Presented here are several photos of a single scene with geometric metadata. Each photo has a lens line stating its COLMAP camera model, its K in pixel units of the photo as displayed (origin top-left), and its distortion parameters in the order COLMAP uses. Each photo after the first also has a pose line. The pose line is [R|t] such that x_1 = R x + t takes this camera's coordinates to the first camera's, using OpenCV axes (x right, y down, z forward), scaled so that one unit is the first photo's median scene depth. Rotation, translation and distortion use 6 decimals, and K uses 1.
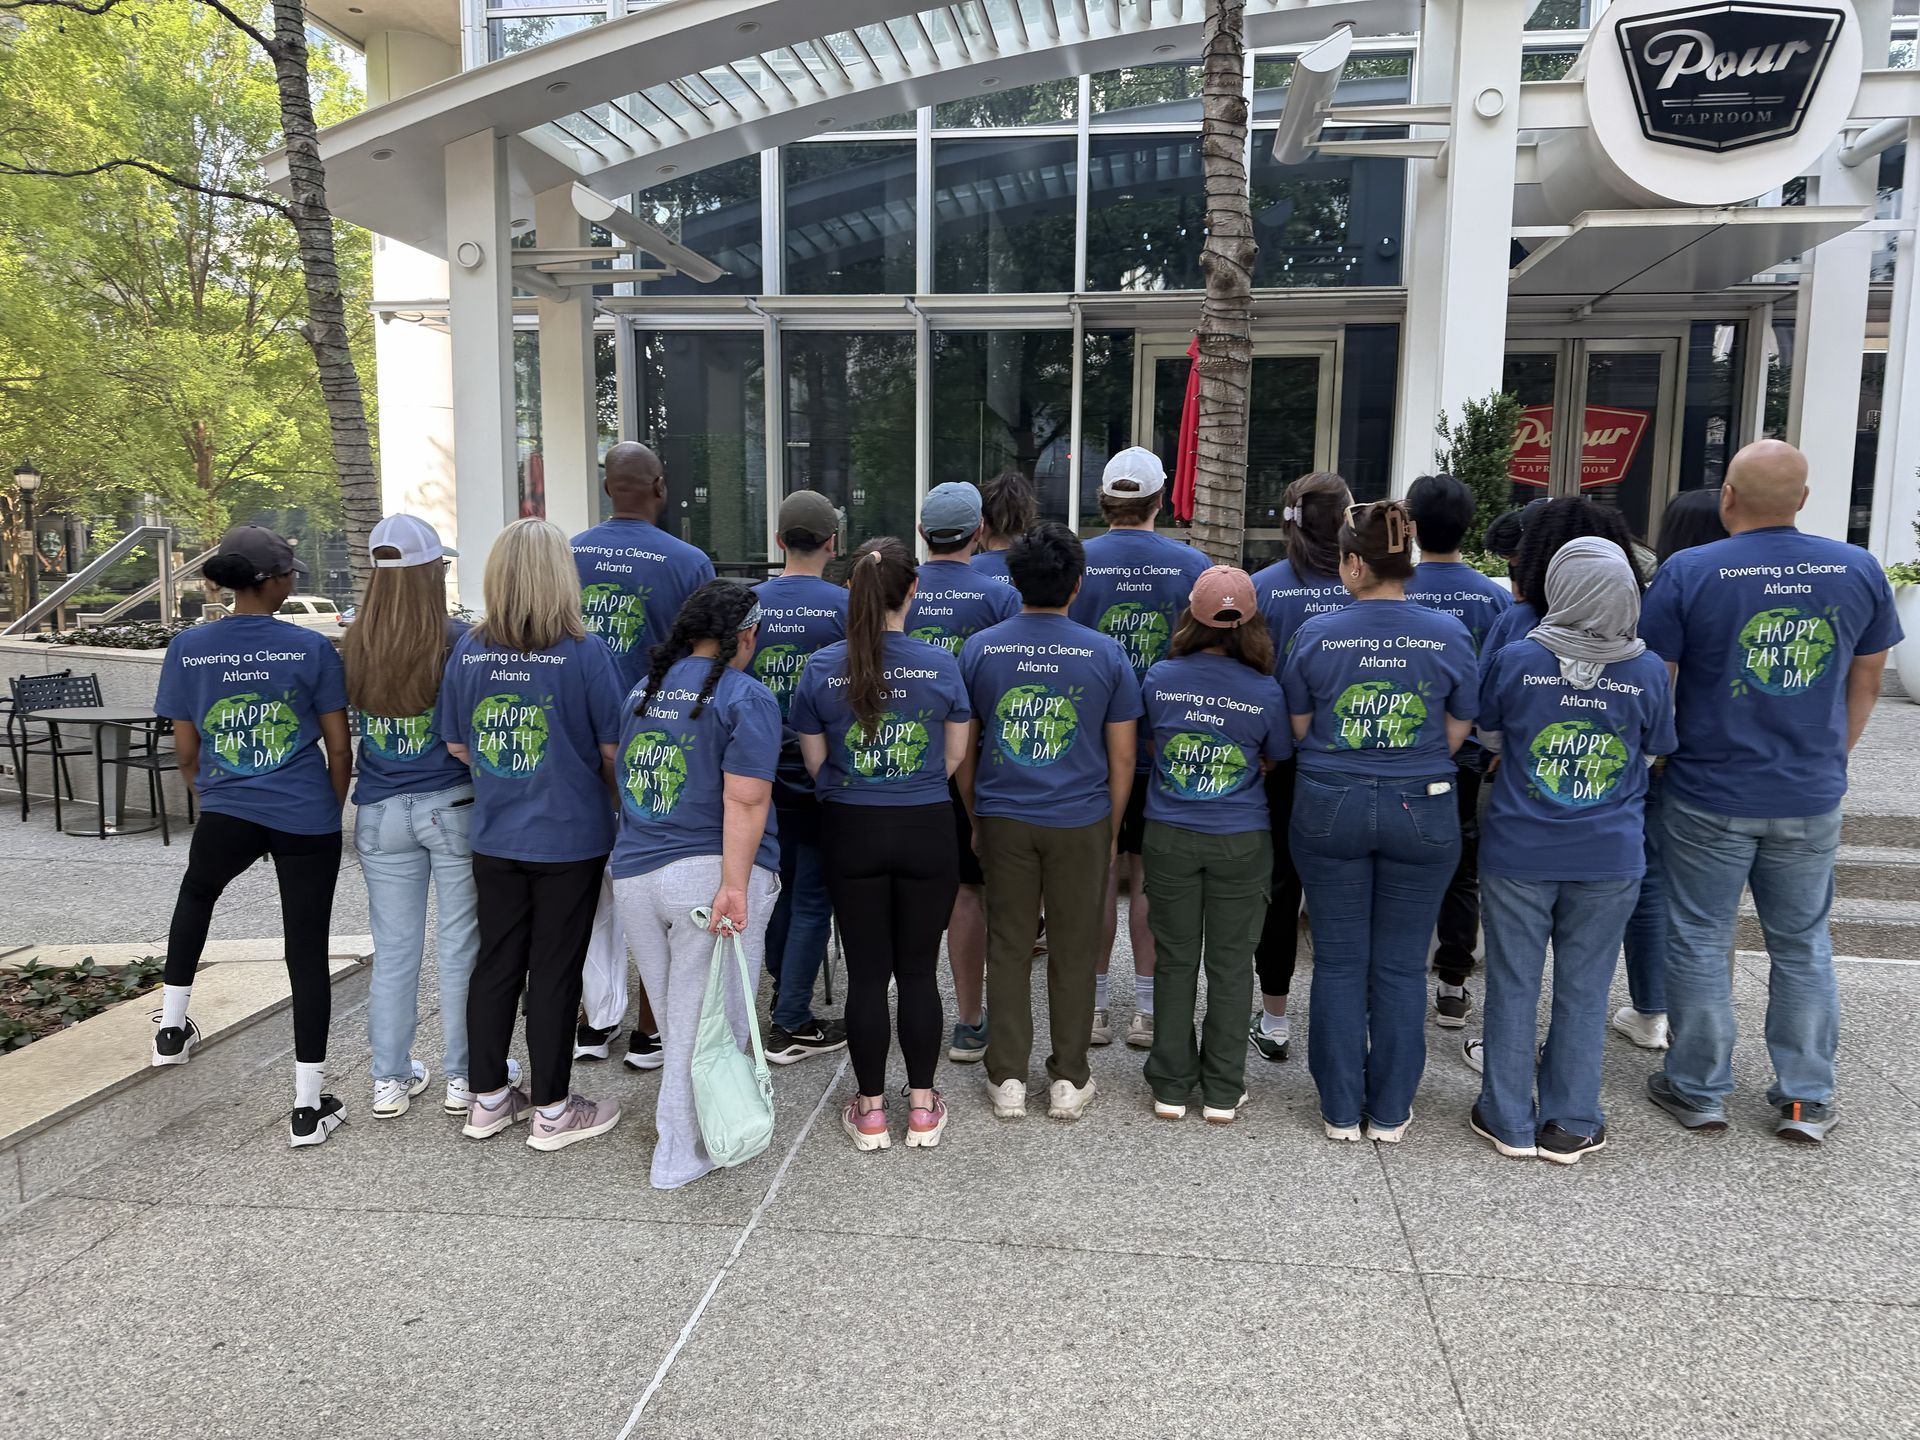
lens RADIAL K [[1437.0, 0, 956.6], [0, 1437.0, 726.8], [0, 0, 1]] dist [0.020599, -0.028152]
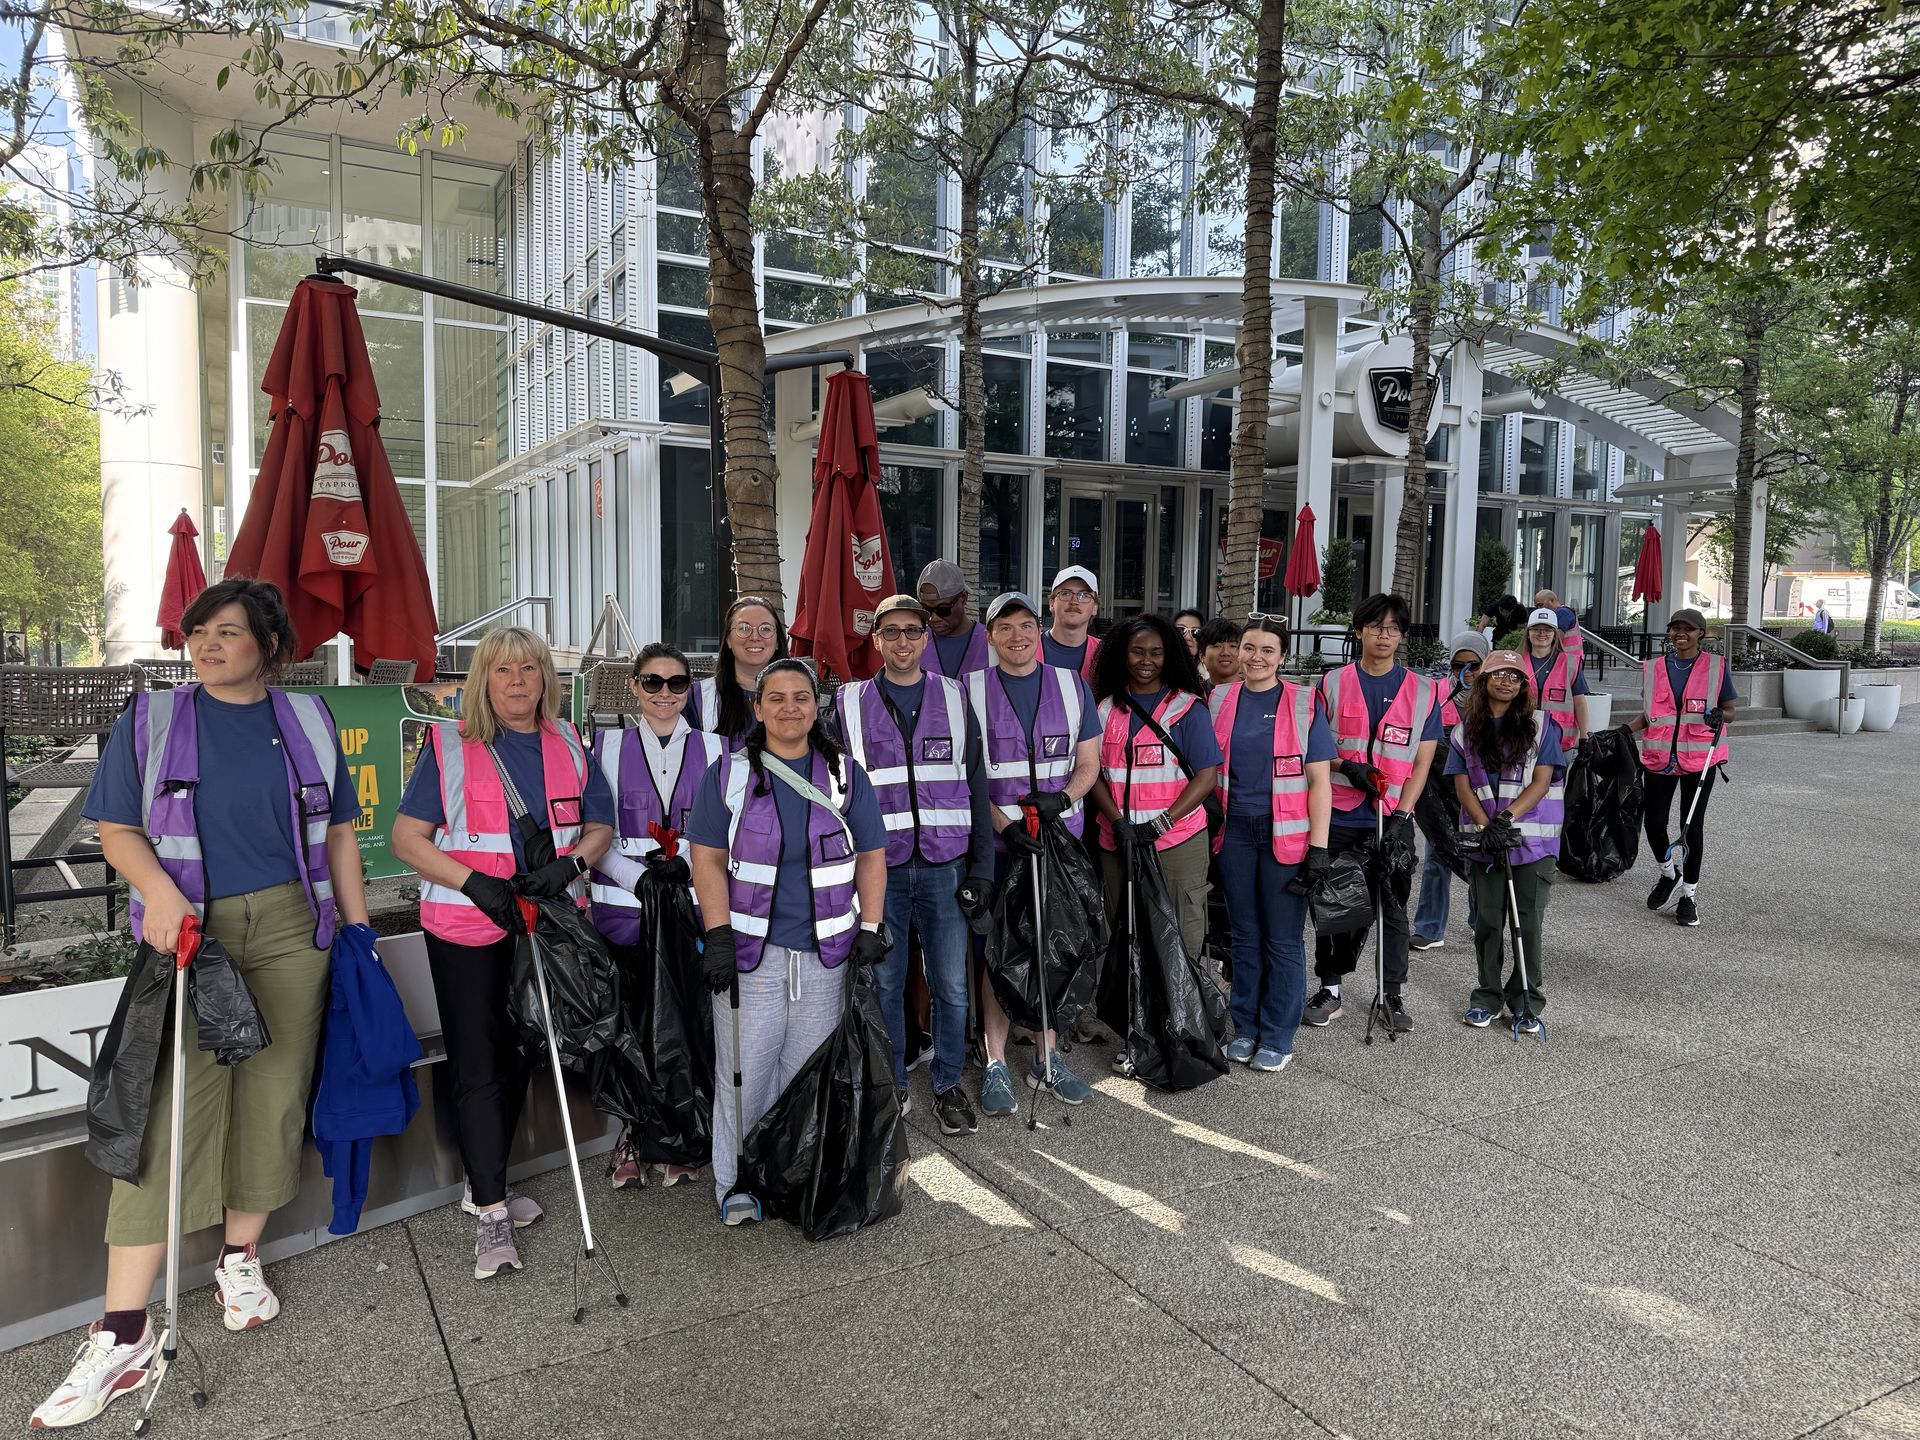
lens RADIAL K [[1437.0, 0, 956.9], [0, 1437.0, 709.4], [0, 0, 1]] dist [0.020599, -0.028152]
pose [[0.784267, -0.040737, 0.619085, -3.963543], [0.068853, 0.997393, -0.021593, 0.054626], [-0.616591, 0.059560, 0.785027, -0.785260]]
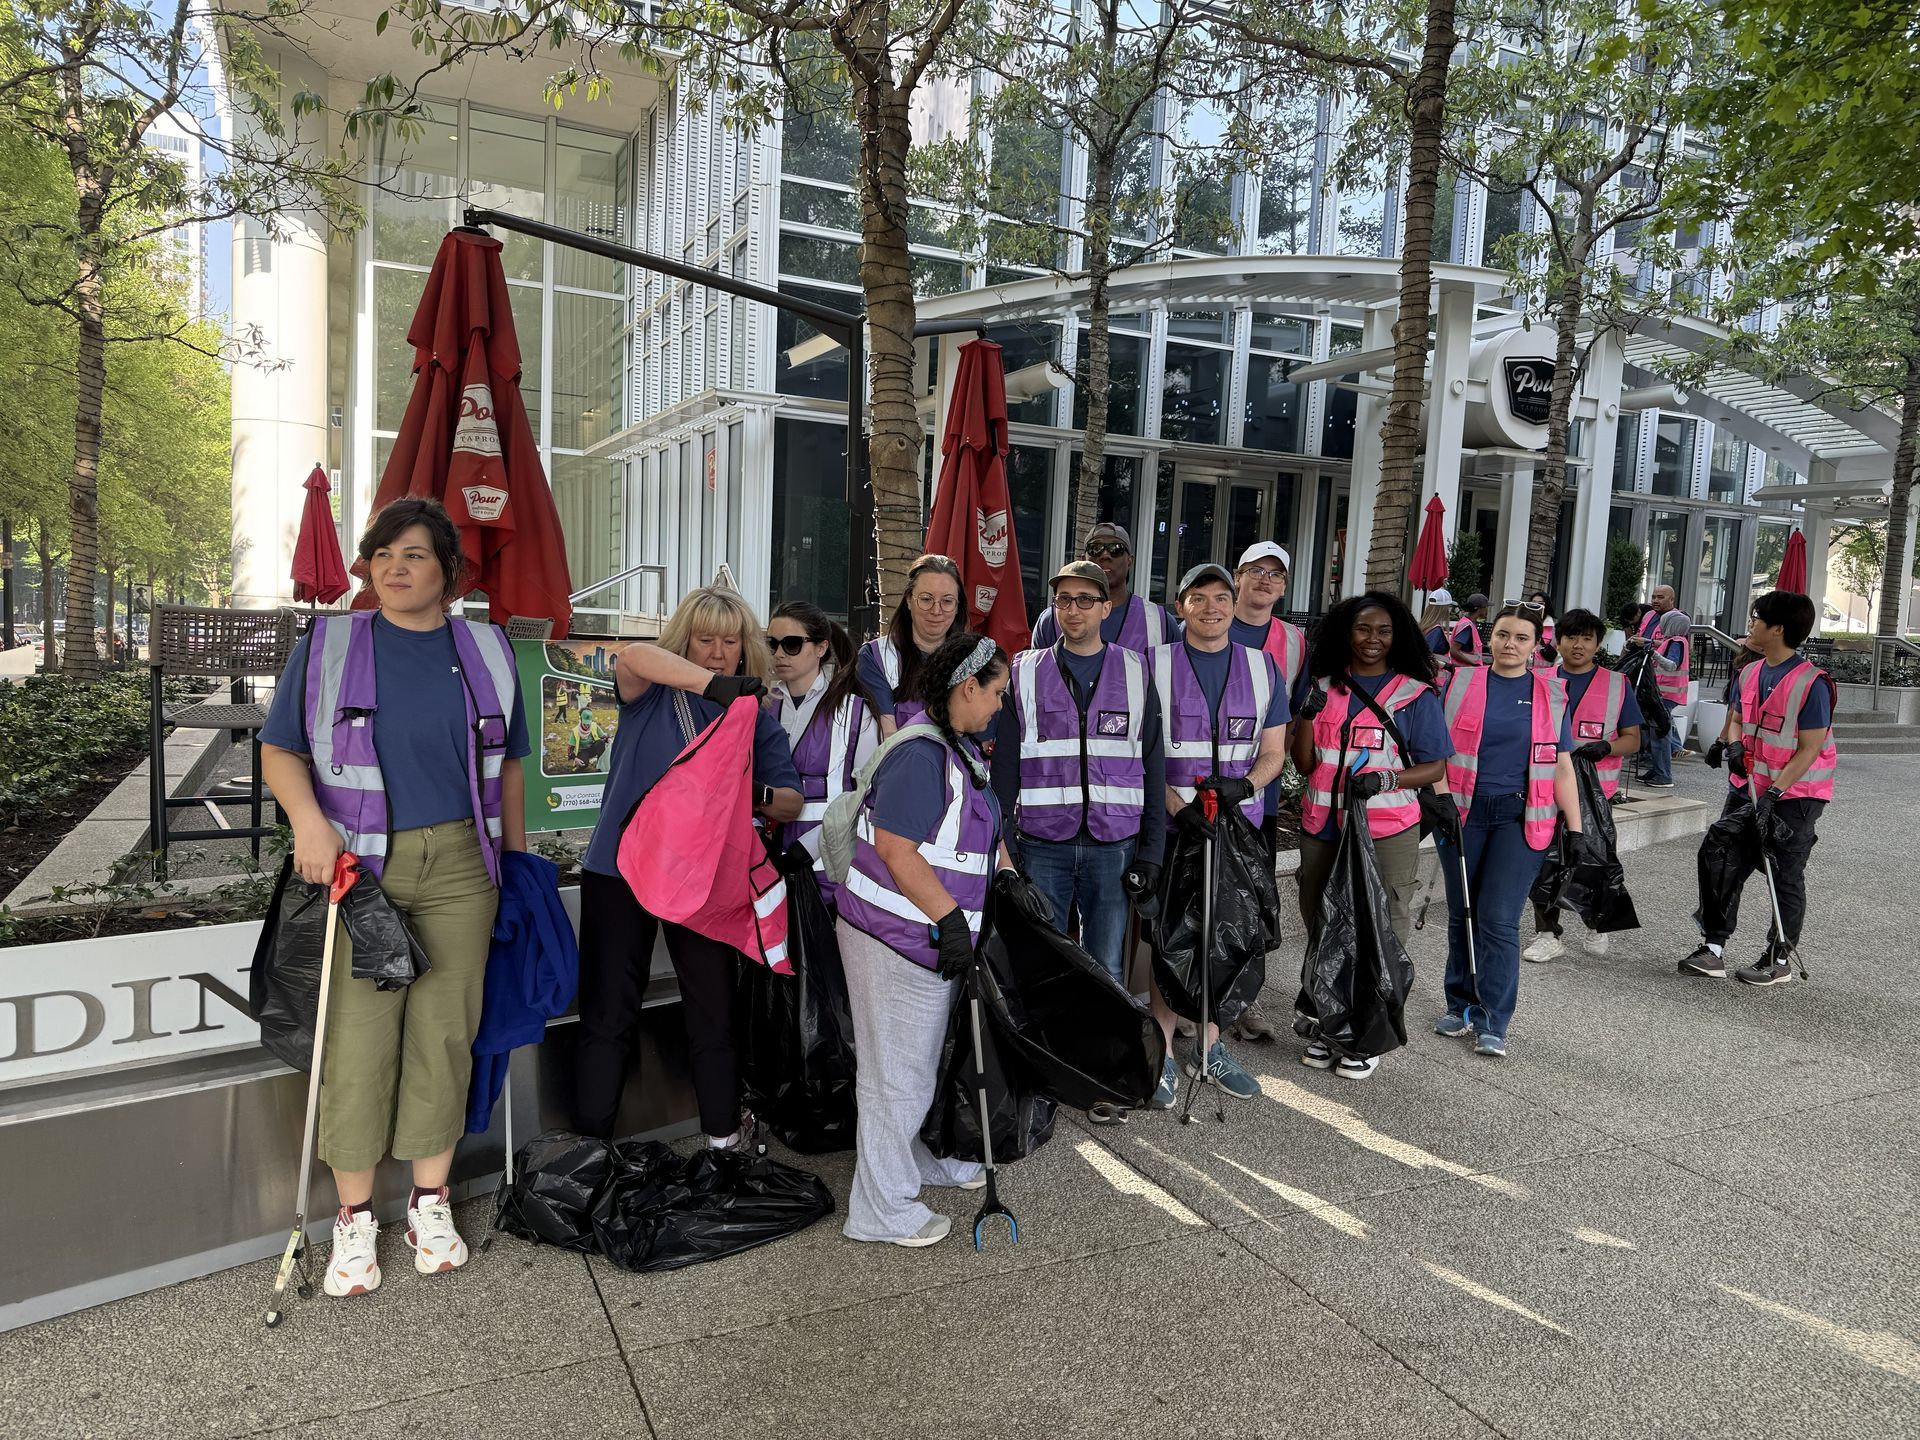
lens RADIAL K [[1437.0, 0, 951.6], [0, 1437.0, 735.5], [0, 0, 1]] dist [0.020599, -0.028152]
pose [[0.824393, -0.024958, 0.565468, -3.985012], [0.027421, 0.999615, 0.004142, 0.060753], [-0.565354, 0.012091, 0.824760, -0.717087]]
